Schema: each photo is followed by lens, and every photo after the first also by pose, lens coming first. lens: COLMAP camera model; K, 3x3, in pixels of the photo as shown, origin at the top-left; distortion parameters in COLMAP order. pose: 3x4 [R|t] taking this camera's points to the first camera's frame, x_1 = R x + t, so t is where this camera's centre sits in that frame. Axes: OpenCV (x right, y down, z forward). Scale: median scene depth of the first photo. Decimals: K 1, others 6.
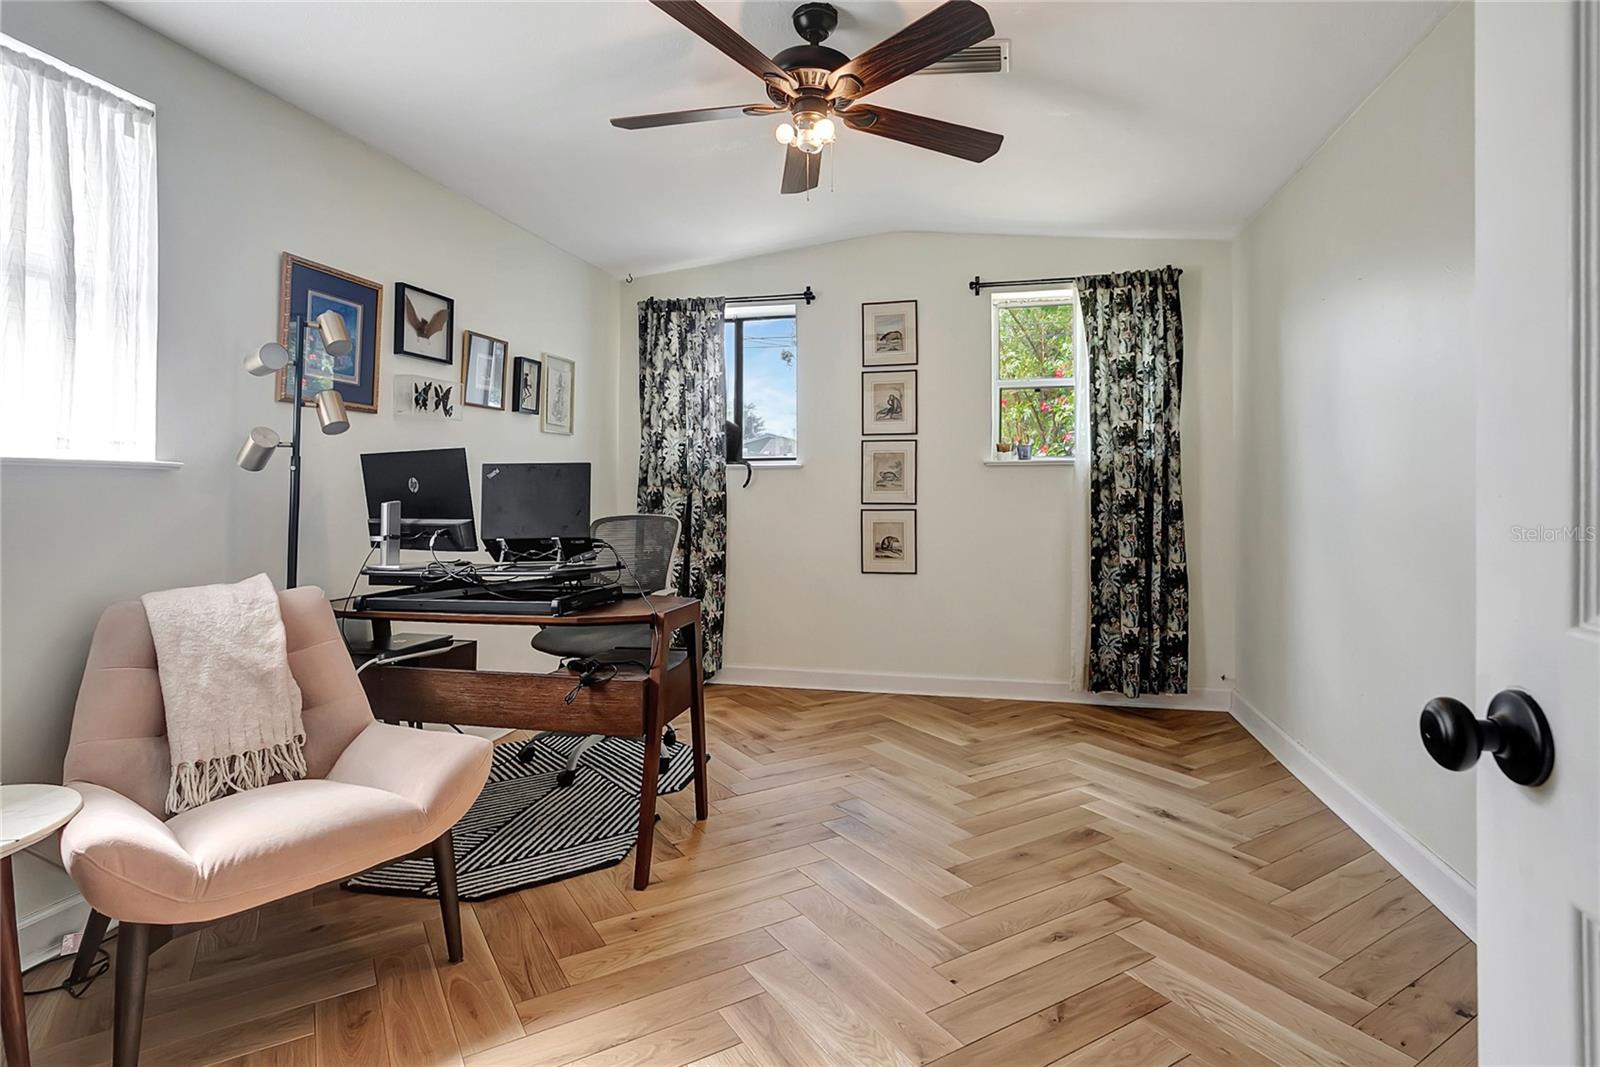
lens RADIAL K [[797.9, 0, 796.5], [0, 797.9, 520.1], [0, 0, 1]] dist [-0.045593, 0.033139]
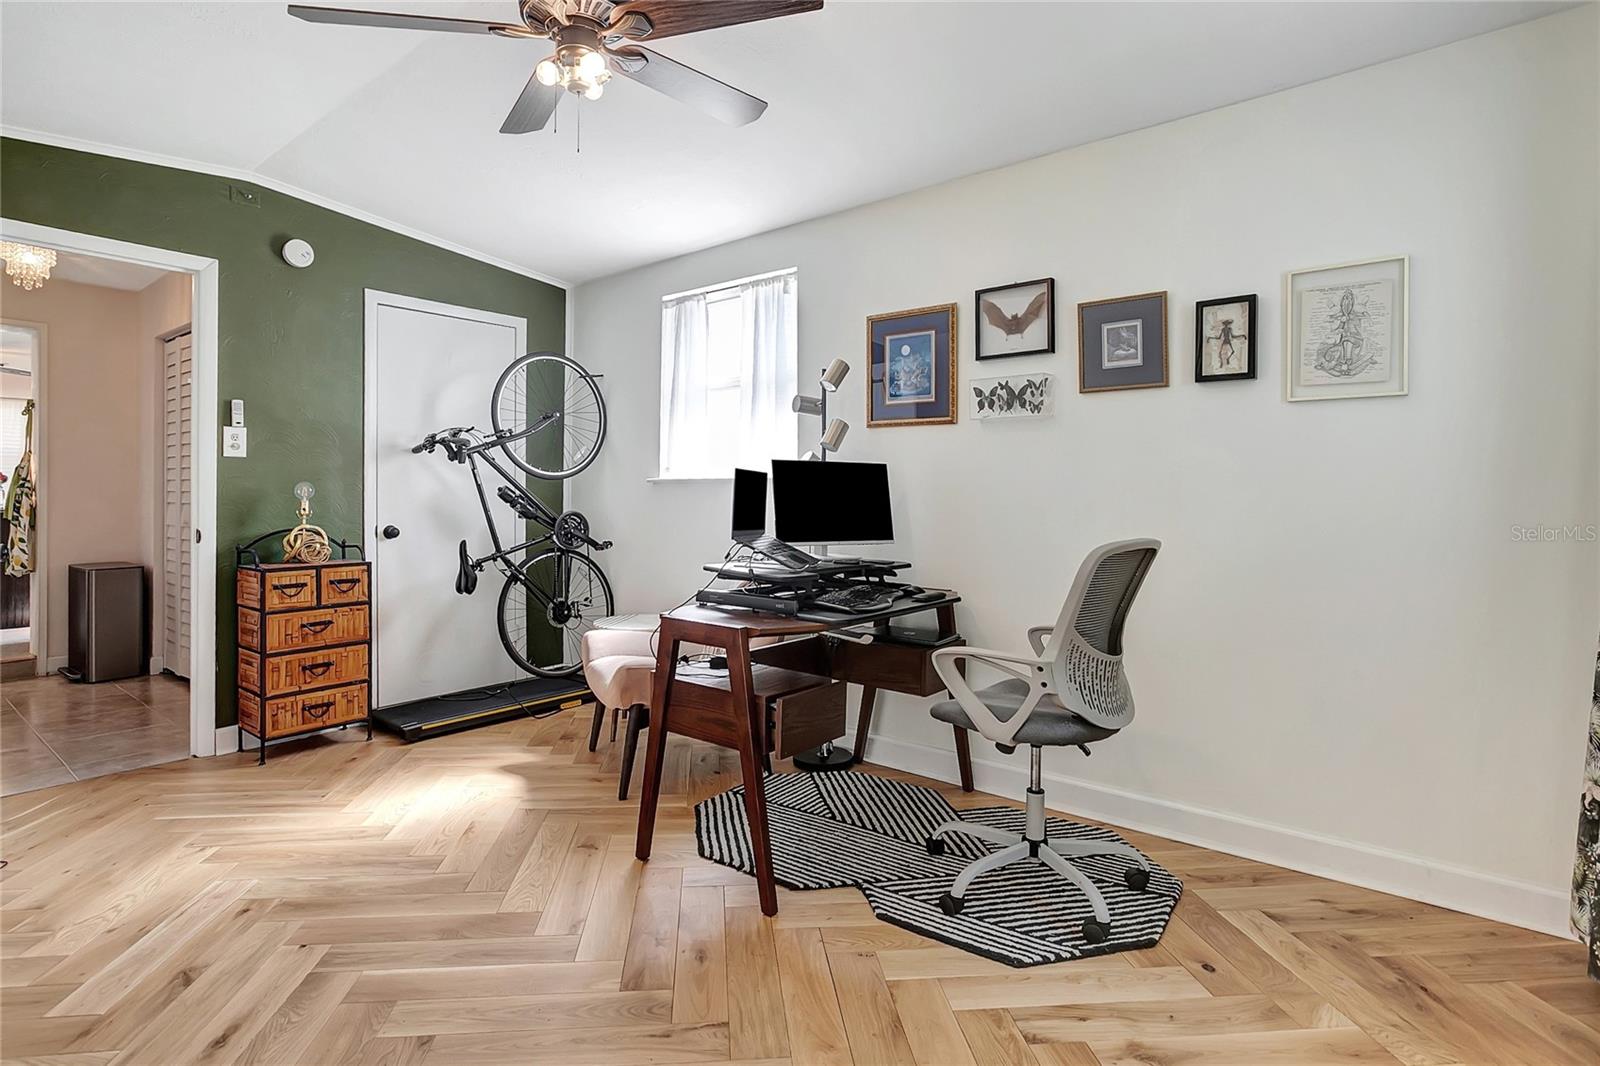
lens RADIAL K [[815.0, 0, 801.0], [0, 815.0, 499.3], [0, 0, 1]] dist [-0.087659, 0.039415]
pose [[-0.416113, 0.009158, -0.909267, 0.555301], [-0.034153, 0.999086, 0.025692, -0.054064], [0.908671, 0.041745, -0.415420, 1.273966]]
